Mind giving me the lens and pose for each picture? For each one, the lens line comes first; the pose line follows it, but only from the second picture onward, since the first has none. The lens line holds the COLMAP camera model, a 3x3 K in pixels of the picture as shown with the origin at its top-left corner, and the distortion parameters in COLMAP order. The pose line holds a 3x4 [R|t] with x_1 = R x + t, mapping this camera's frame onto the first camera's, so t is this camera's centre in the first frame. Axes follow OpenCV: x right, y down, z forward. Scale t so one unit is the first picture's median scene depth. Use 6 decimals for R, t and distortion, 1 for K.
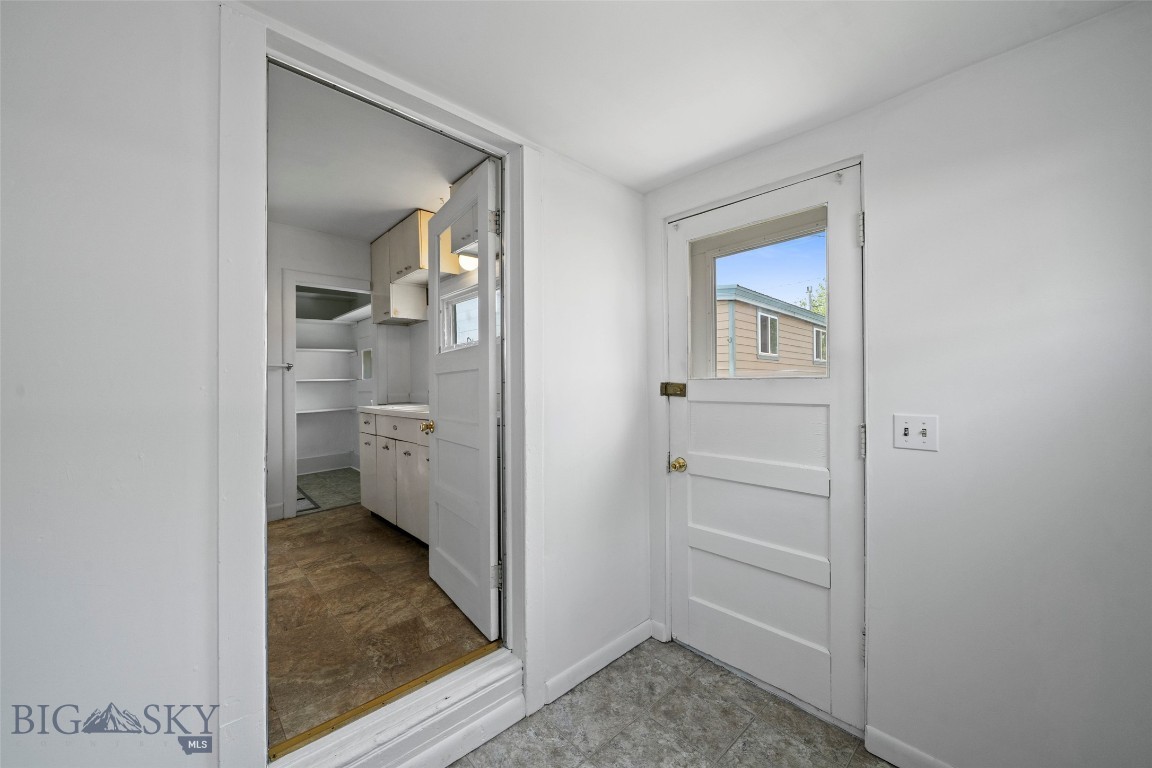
lens RADIAL K [[430.3, 0, 570.1], [0, 430.3, 382.4], [0, 0, 1]] dist [-0.000388, -0.000022]
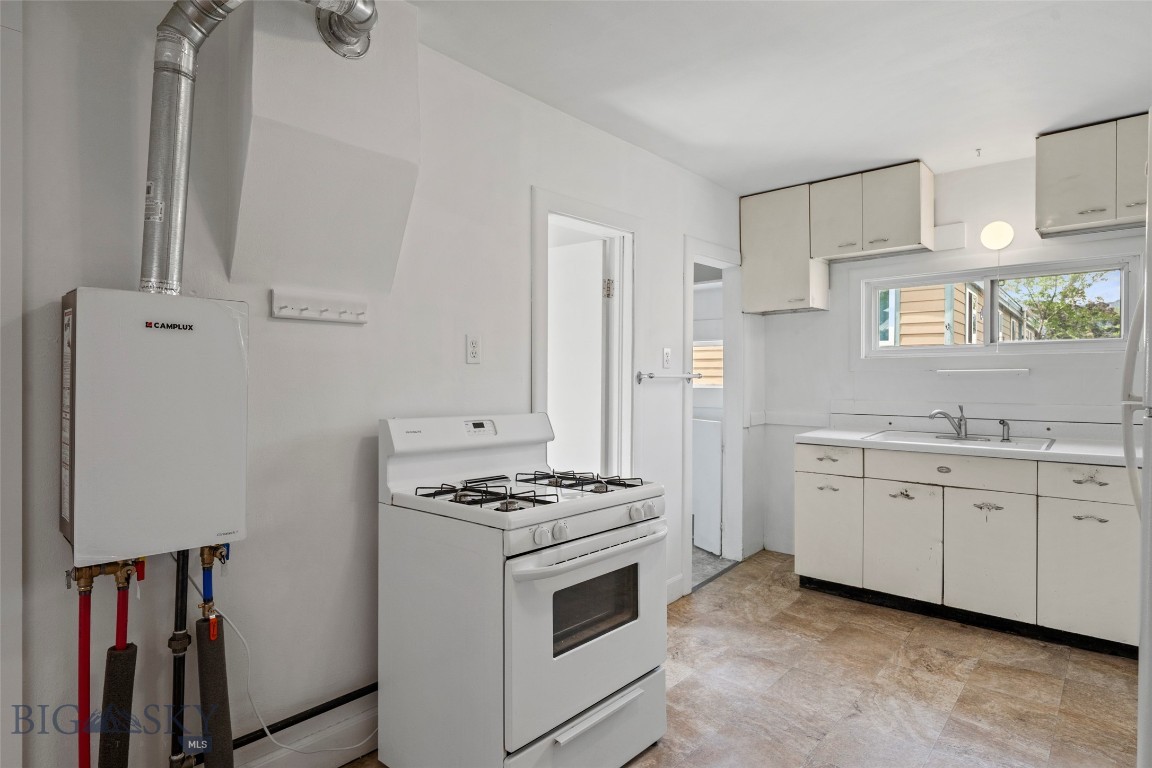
lens RADIAL K [[622.8, 0, 572.4], [0, 622.8, 382.1], [0, 0, 1]] dist [0.001869, 0.001050]
pose [[0.994786, 0.008668, 0.101618, -1.099140], [-0.010787, 0.999735, 0.020317, -0.054361], [-0.101415, -0.021308, 0.994616, 0.028501]]
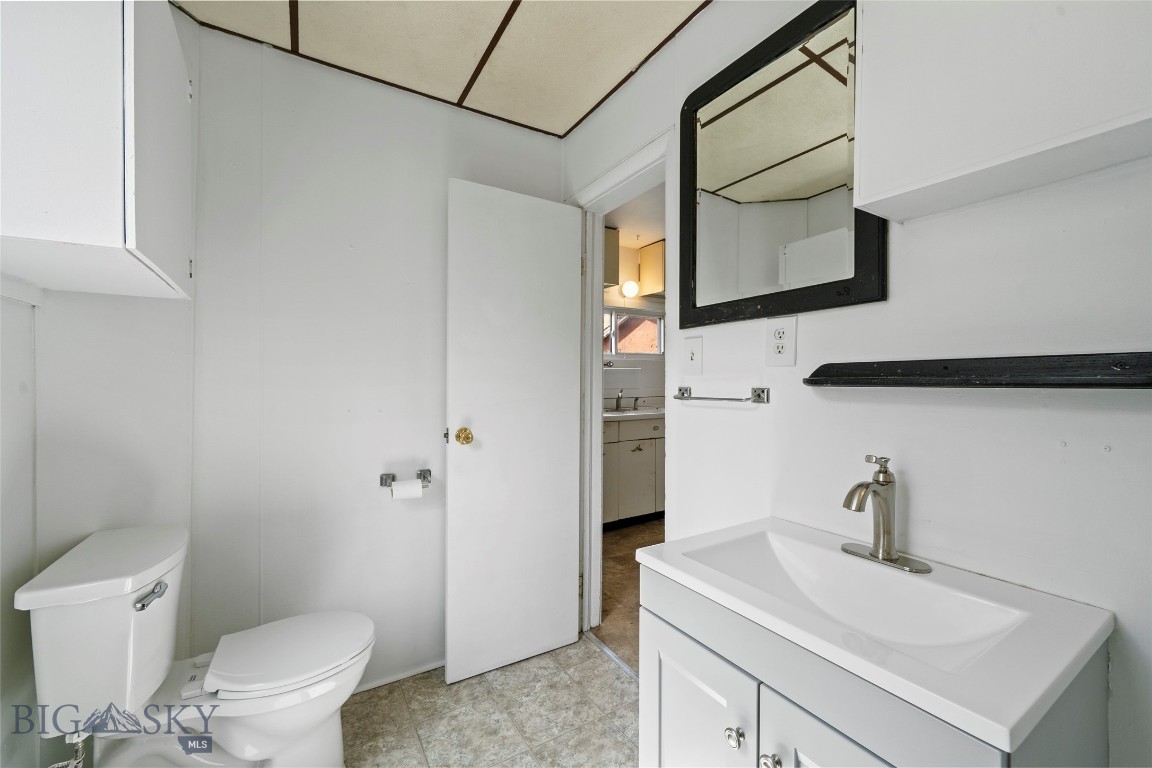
lens RADIAL K [[455.7, 0, 574.5], [0, 455.7, 386.8], [0, 0, 1]] dist [-0.002895, 0.000447]
pose [[0.189449, 0.001641, 0.981889, -1.609270], [-0.005655, 0.999984, -0.000580, -0.004827], [-0.981874, -0.005443, 0.189455, 0.956214]]
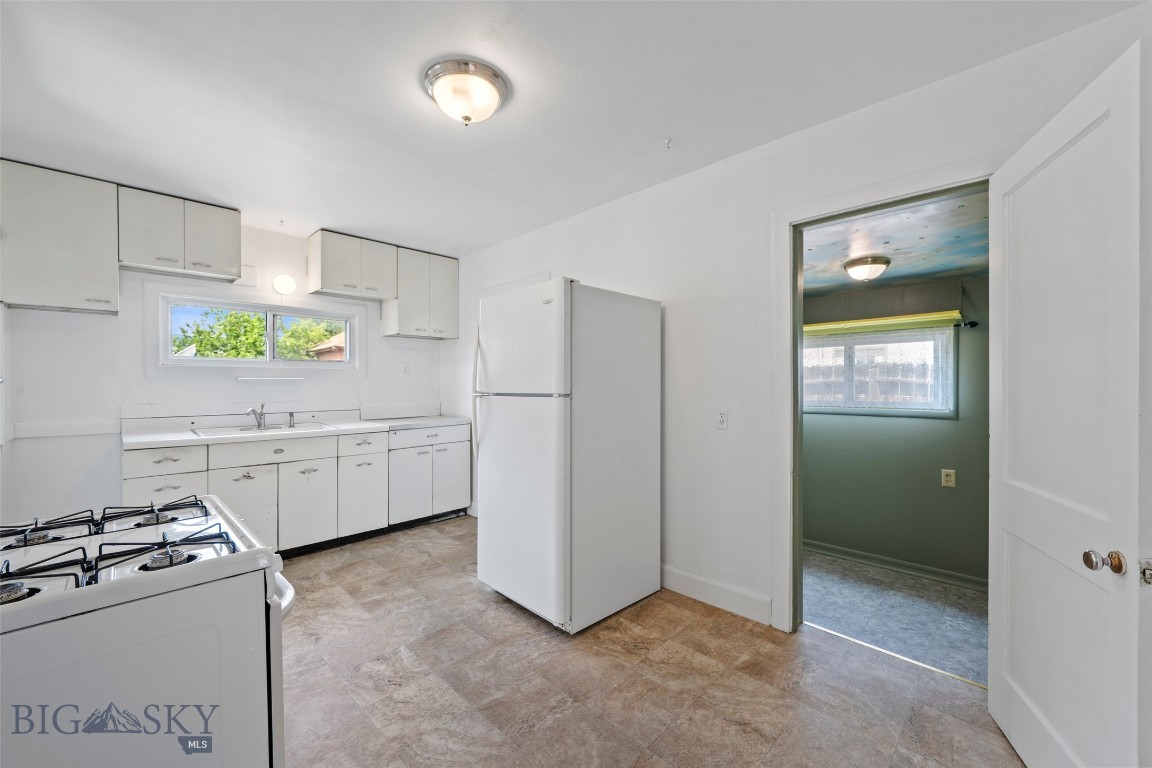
lens RADIAL K [[455.7, 0, 574.5], [0, 455.7, 386.8], [0, 0, 1]] dist [-0.002895, 0.000447]
pose [[-0.046541, 0.004772, 0.998905, -1.427935], [-0.013118, 0.999899, -0.005388, -0.042682], [-0.998830, -0.013354, -0.046474, 0.368628]]
